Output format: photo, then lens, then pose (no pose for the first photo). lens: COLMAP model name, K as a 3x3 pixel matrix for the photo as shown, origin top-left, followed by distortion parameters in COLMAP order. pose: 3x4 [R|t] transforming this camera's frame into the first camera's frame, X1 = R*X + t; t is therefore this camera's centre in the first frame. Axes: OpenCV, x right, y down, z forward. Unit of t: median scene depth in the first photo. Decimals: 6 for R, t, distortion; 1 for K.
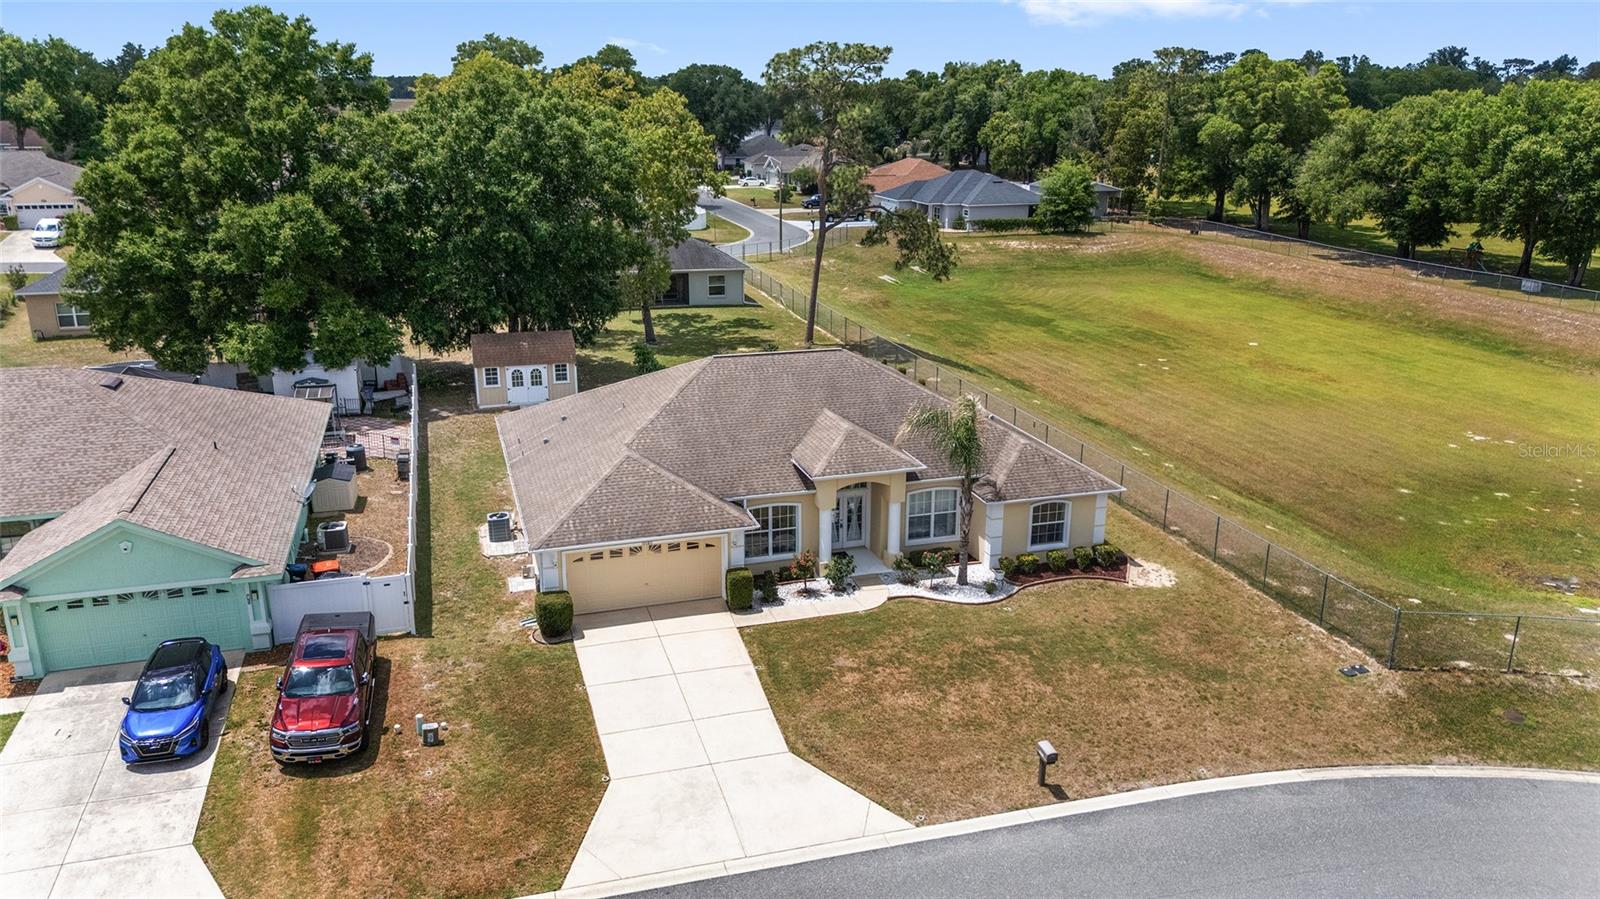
lens RADIAL K [[1174.2, 0, 806.1], [0, 1174.2, 447.3], [0, 0, 1]] dist [0.075674, -0.088431]
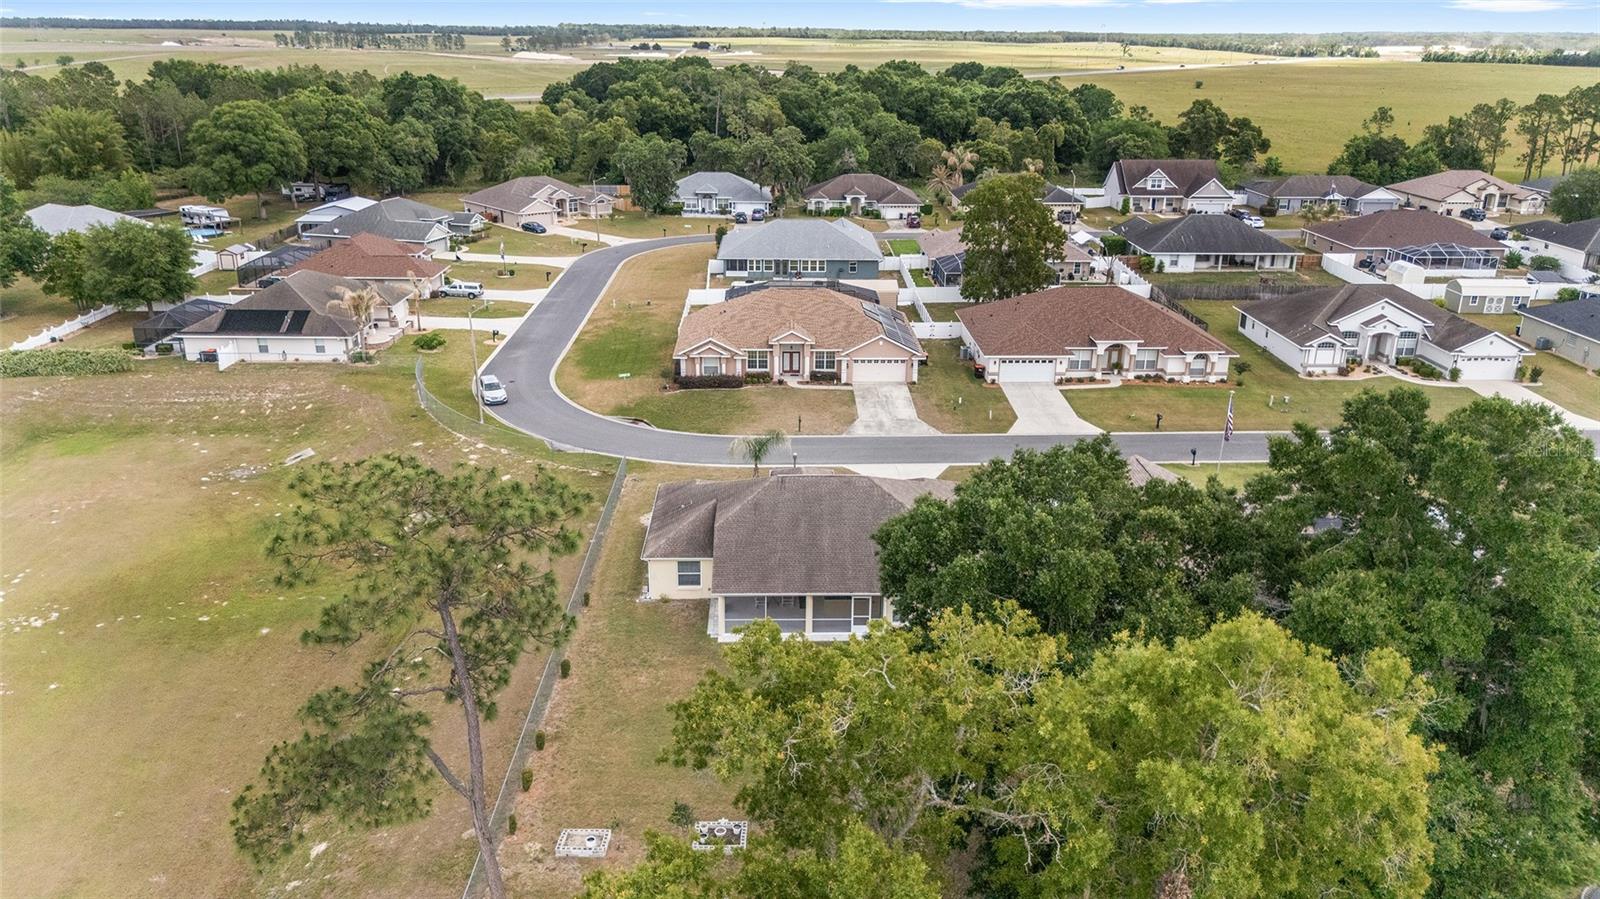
lens RADIAL K [[1174.2, 0, 801.8], [0, 1174.2, 452.1], [0, 0, 1]] dist [0.075674, -0.088431]
pose [[-0.961180, -0.109787, 0.253140, -0.406911], [0.062470, 0.807021, 0.587209, -1.074571], [-0.268757, 0.580227, -0.768834, 2.322526]]
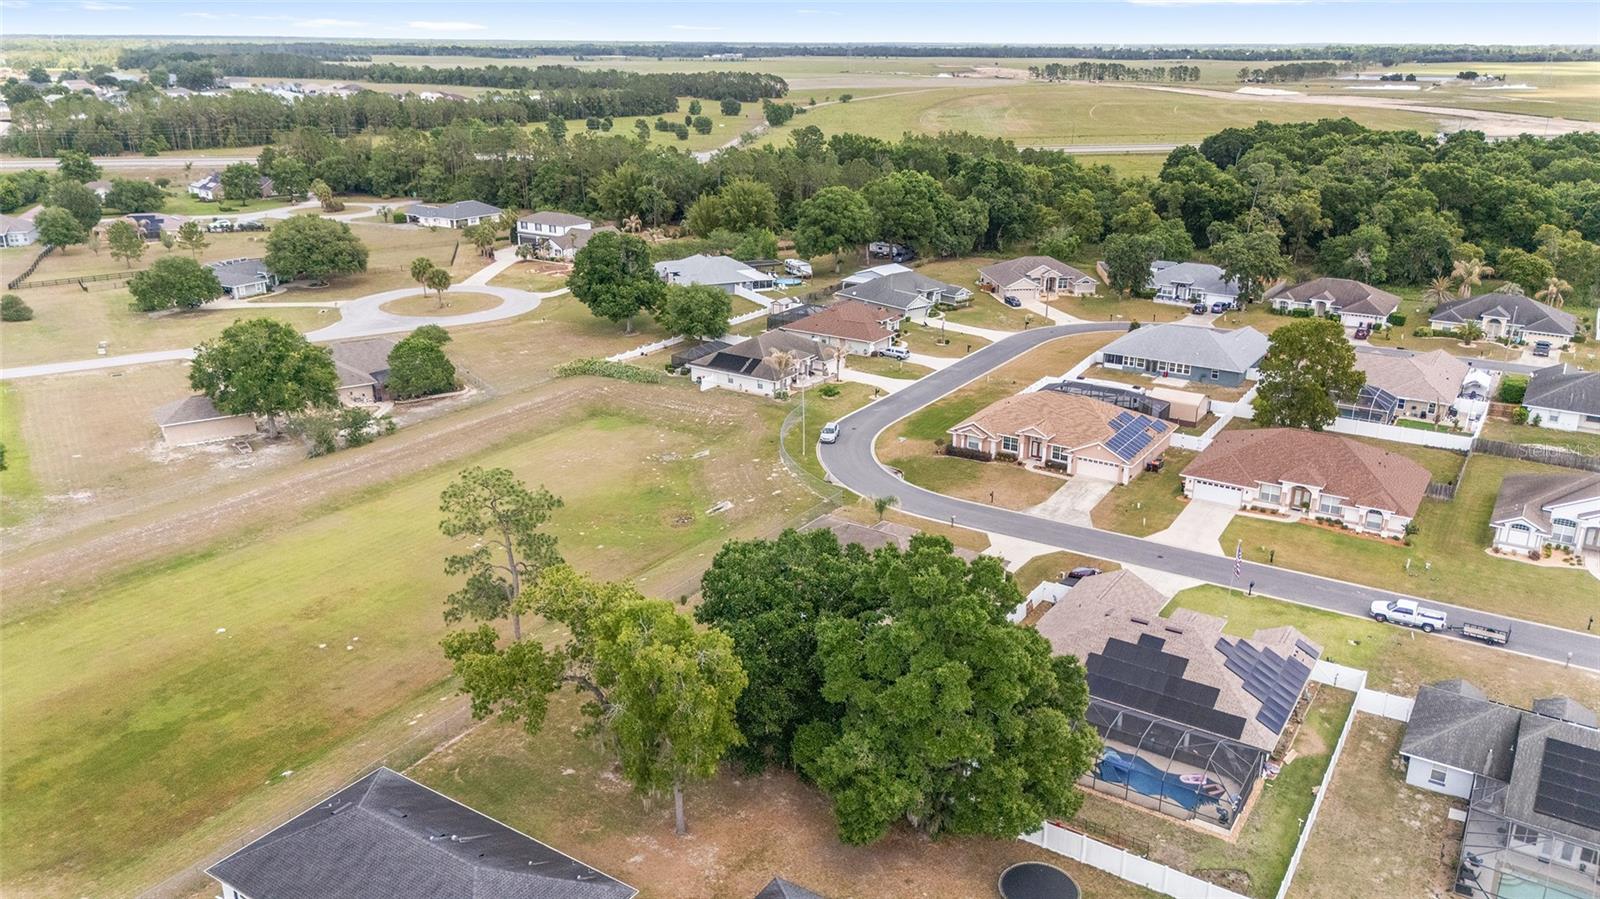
lens RADIAL K [[1174.2, 0, 795.8], [0, 1174.2, 445.2], [0, 0, 1]] dist [0.075674, -0.088431]
pose [[-0.634639, -0.260608, 0.727542, -1.735496], [0.215250, 0.844561, 0.490289, -1.535587], [-0.742227, 0.467760, -0.479895, 2.347346]]
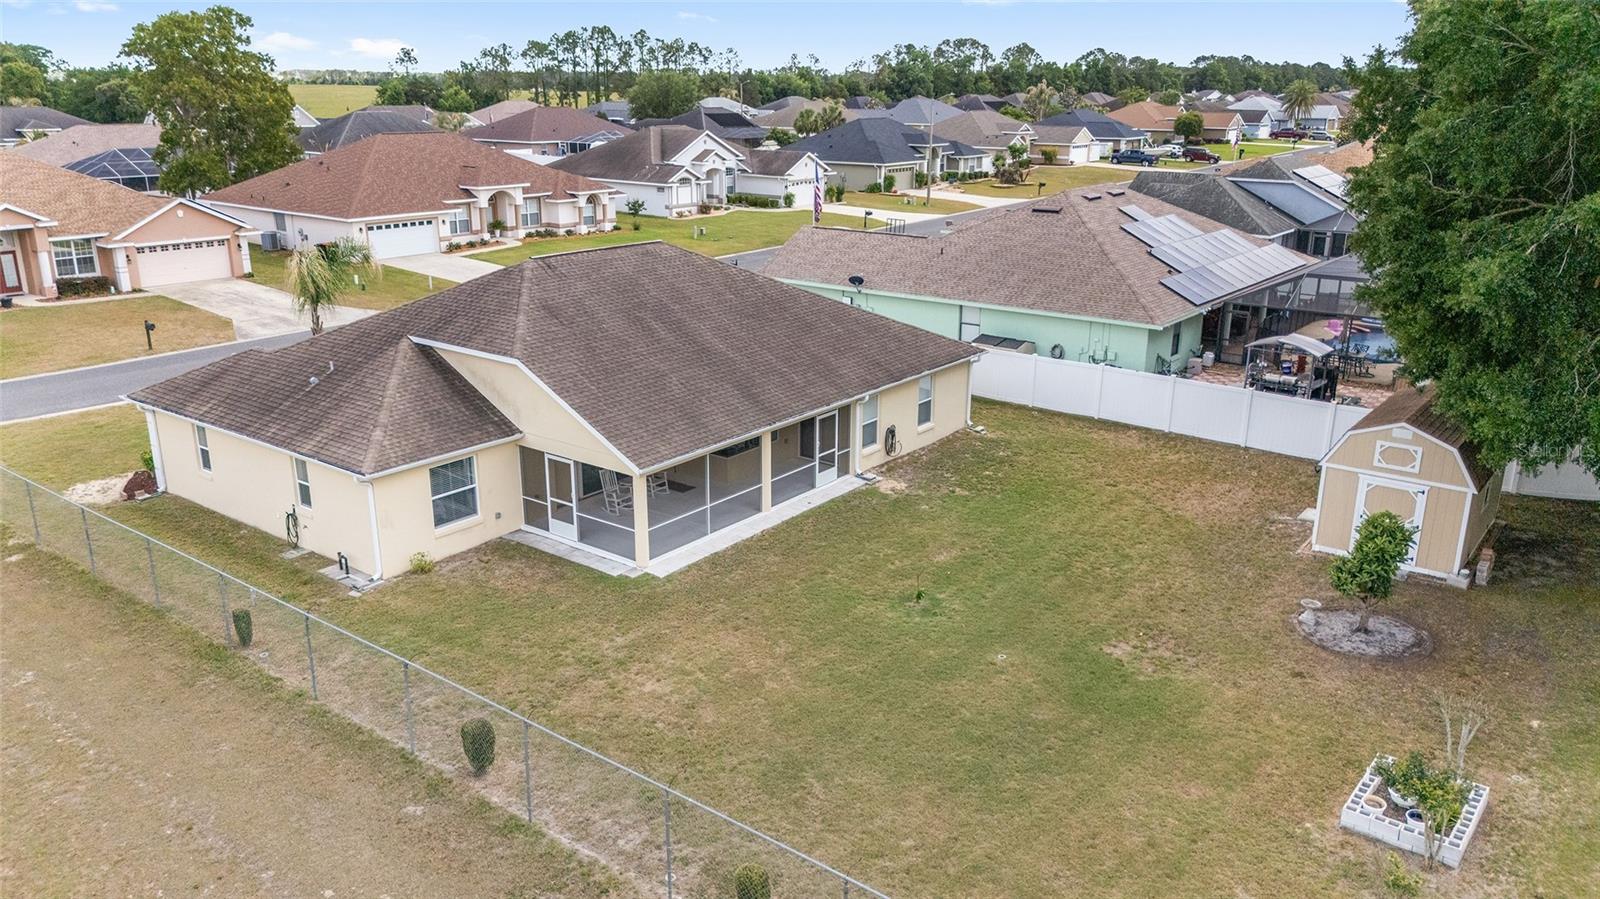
lens RADIAL K [[1174.2, 0, 807.8], [0, 1174.2, 449.3], [0, 0, 1]] dist [0.075674, -0.088431]
pose [[-0.817191, 0.157544, -0.554418, 0.340452], [-0.180301, 0.843765, 0.505521, -0.419130], [0.547440, 0.513069, -0.661112, 1.788548]]
